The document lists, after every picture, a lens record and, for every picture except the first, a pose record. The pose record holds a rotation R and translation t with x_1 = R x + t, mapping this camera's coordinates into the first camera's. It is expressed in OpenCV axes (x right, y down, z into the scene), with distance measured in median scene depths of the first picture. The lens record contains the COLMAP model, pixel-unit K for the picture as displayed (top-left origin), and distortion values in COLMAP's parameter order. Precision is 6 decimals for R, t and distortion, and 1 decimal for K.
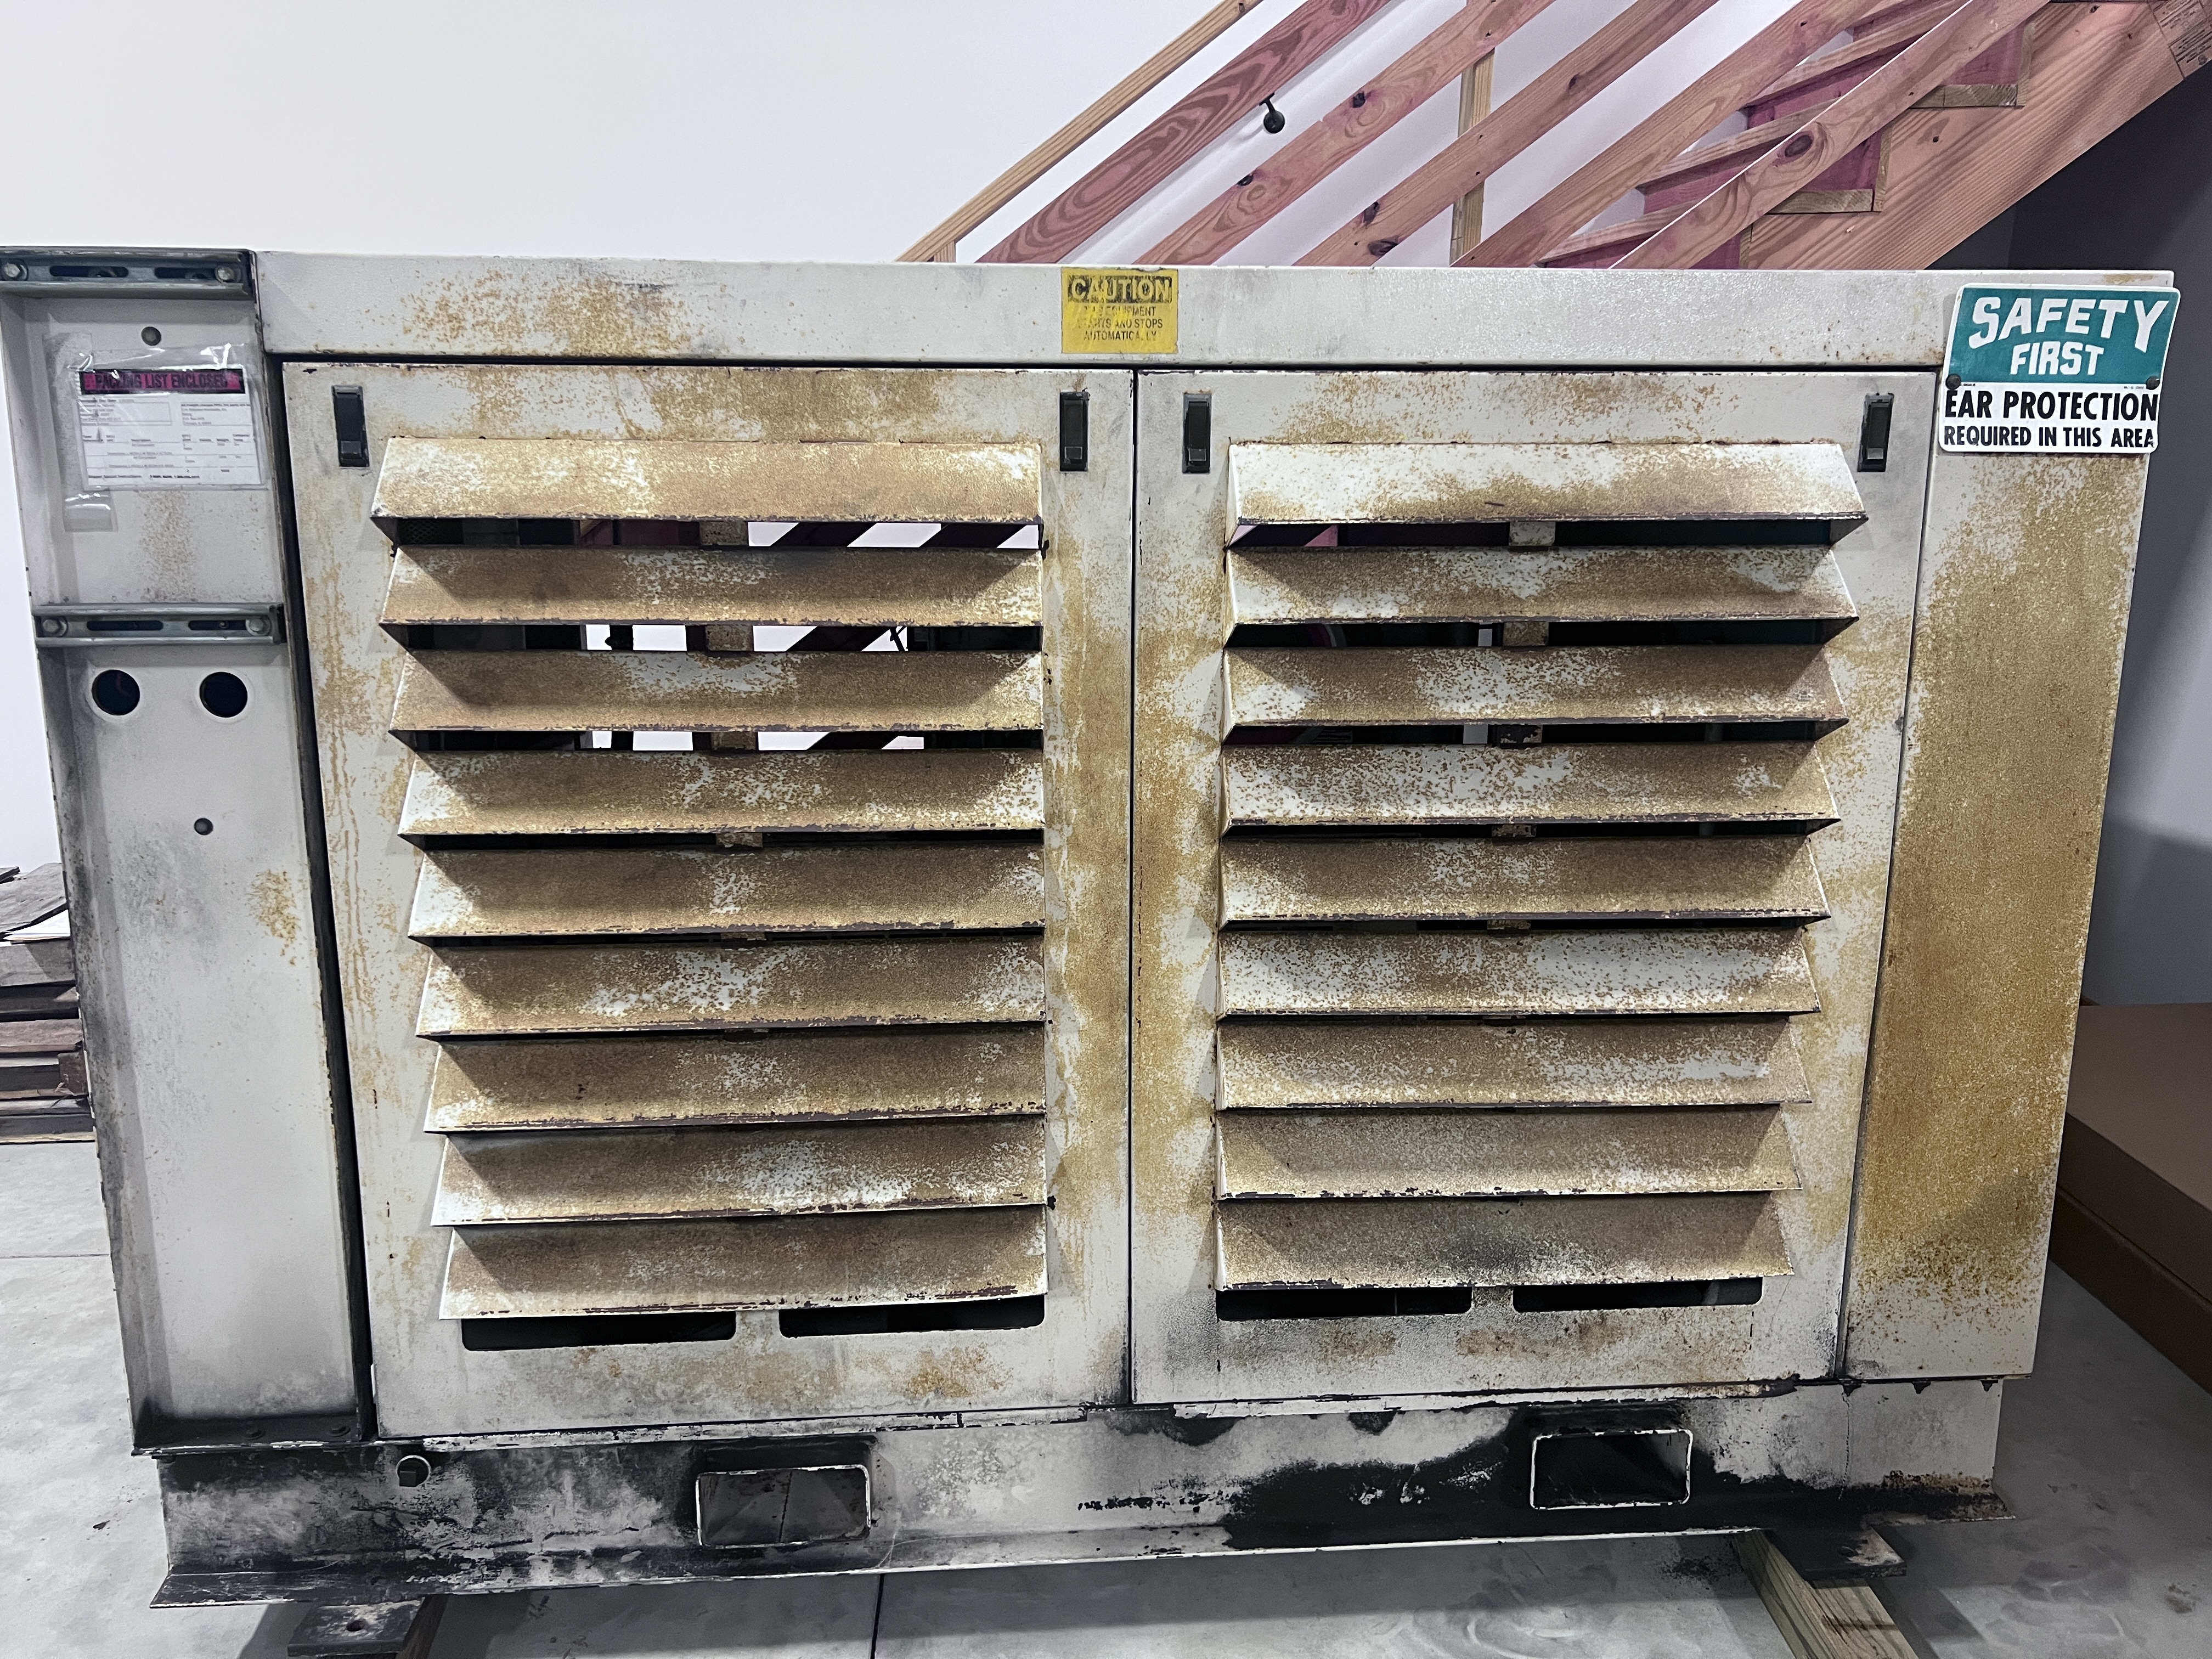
lens RADIAL K [[1656.7, 0, 1107.1], [0, 1656.7, 829.2], [0, 0, 1]] dist [0.029919, -0.031075]
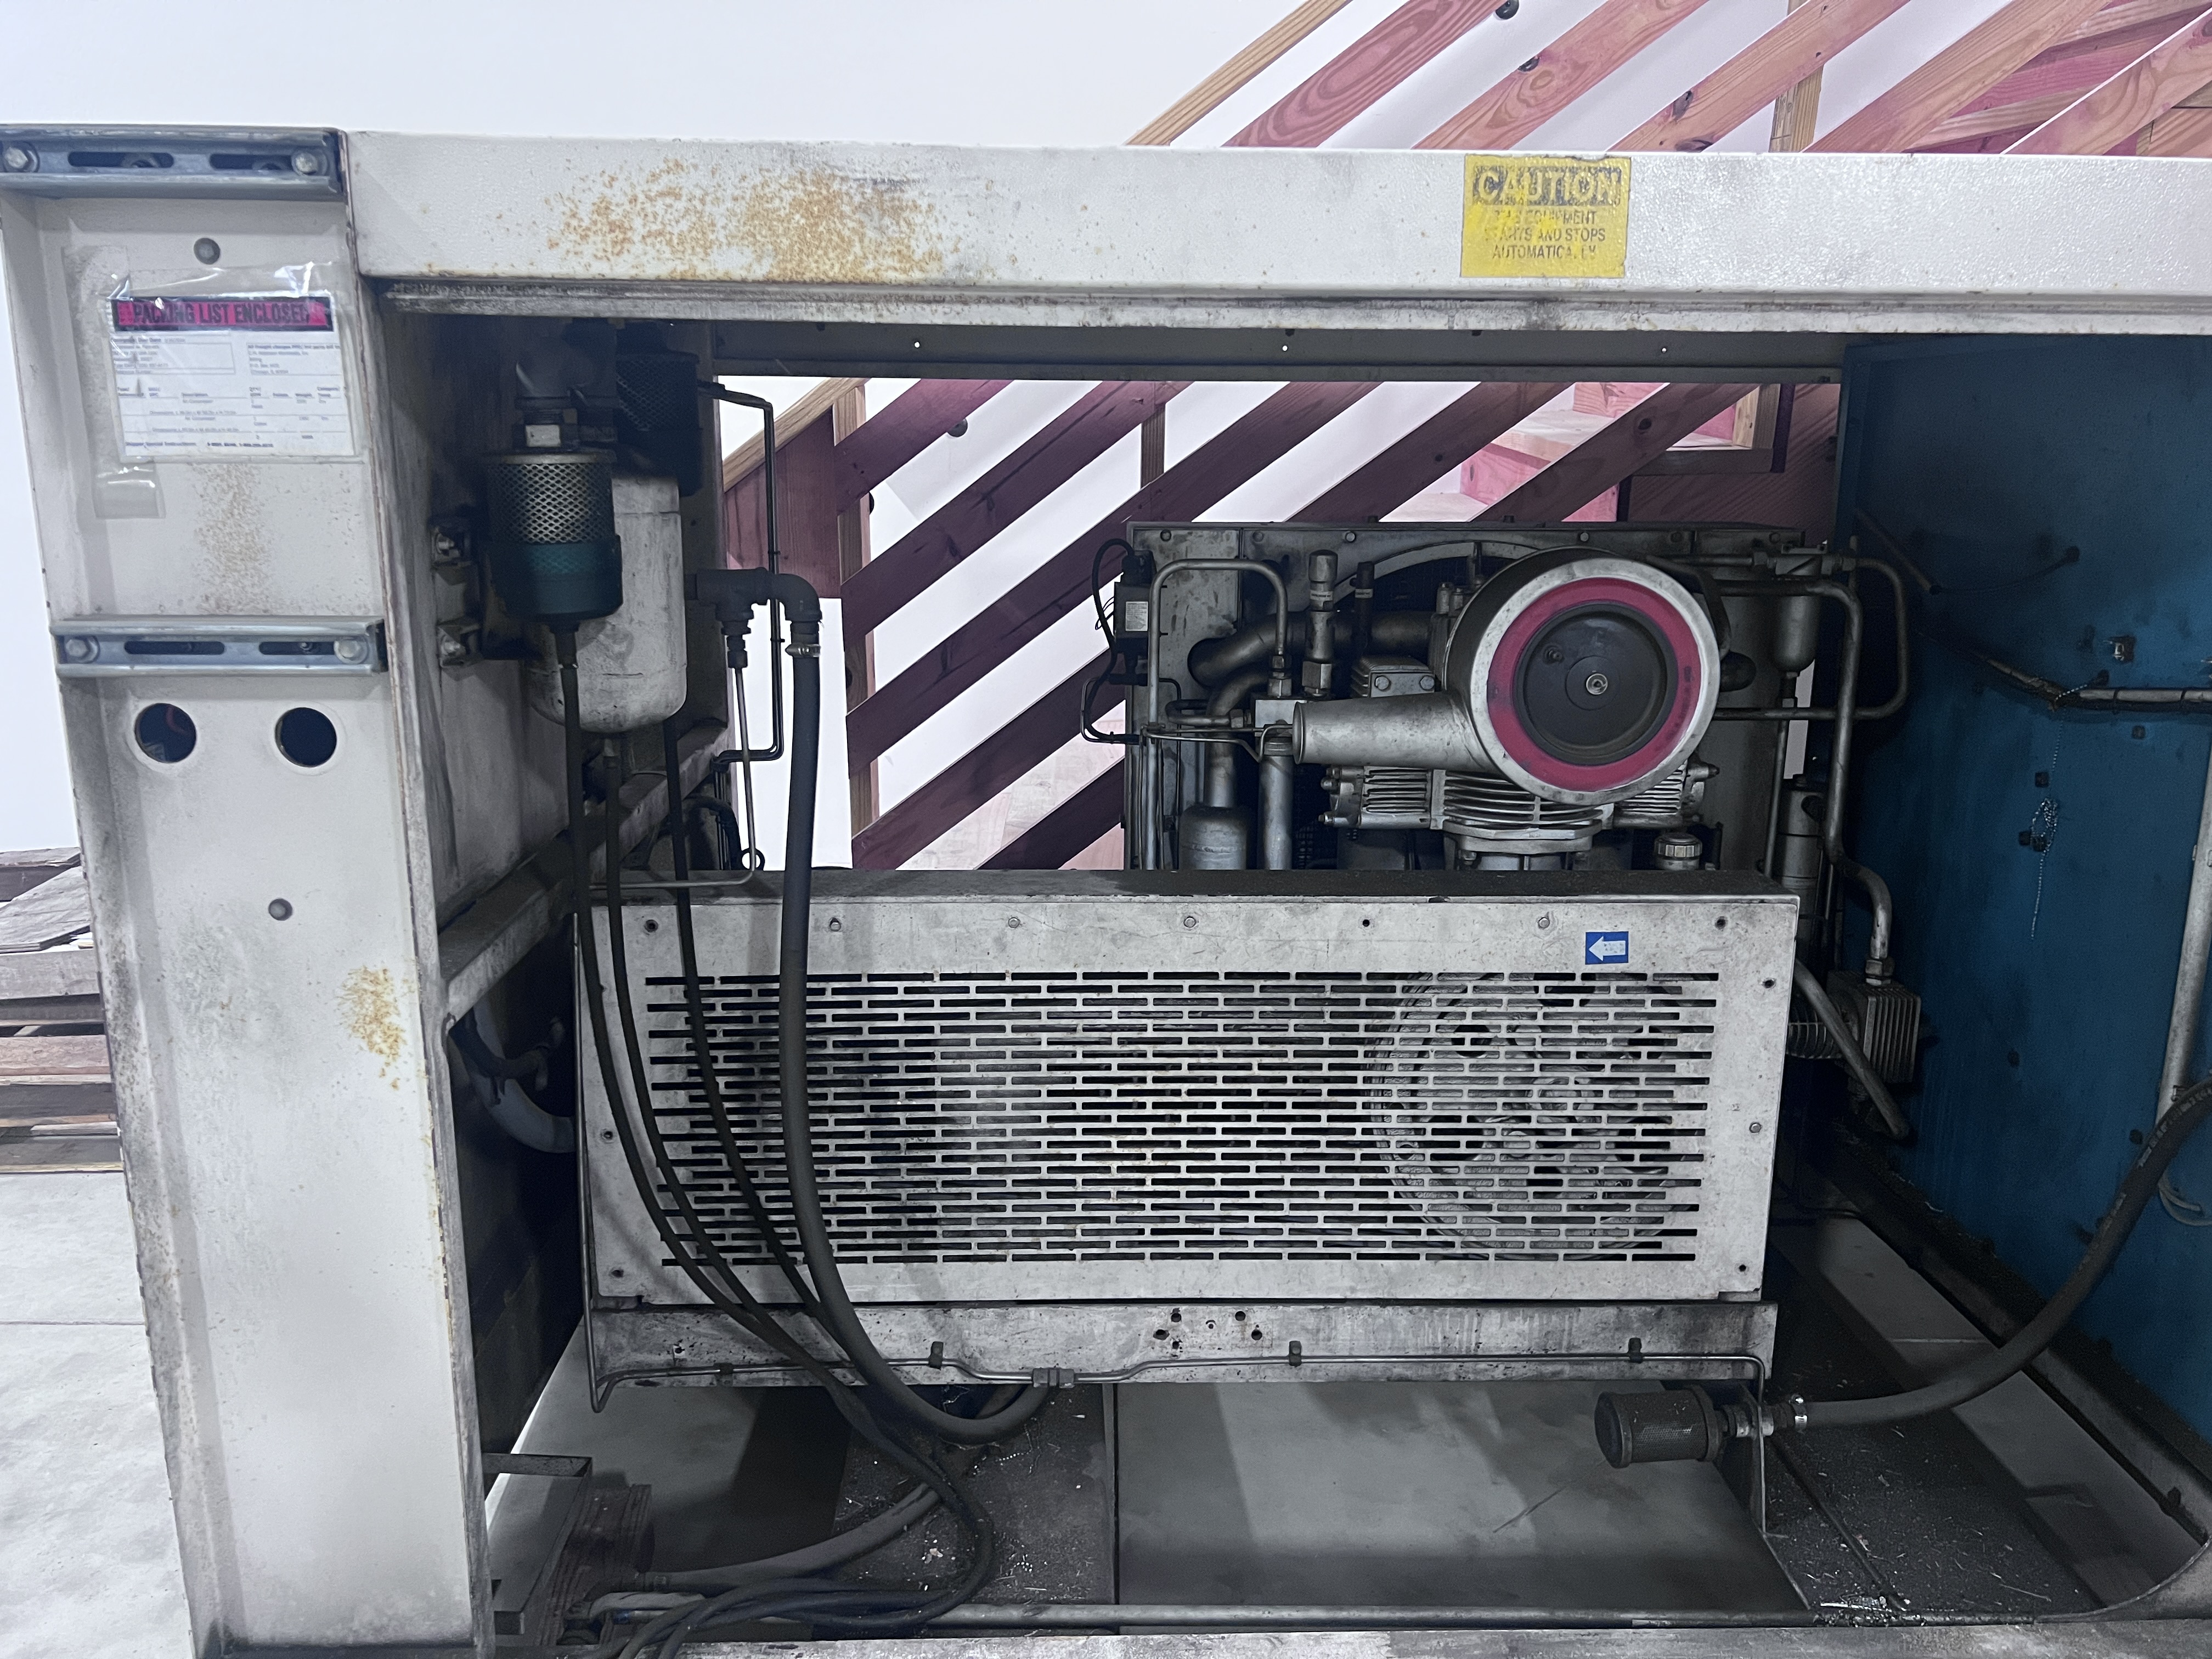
lens RADIAL K [[1656.7, 0, 1104.4], [0, 1656.7, 826.1], [0, 0, 1]] dist [0.029919, -0.031075]
pose [[0.998767, 0.018859, -0.045921, -0.139937], [-0.017026, 0.999055, 0.039980, -0.078588], [0.046631, -0.039149, 0.998145, 0.274595]]
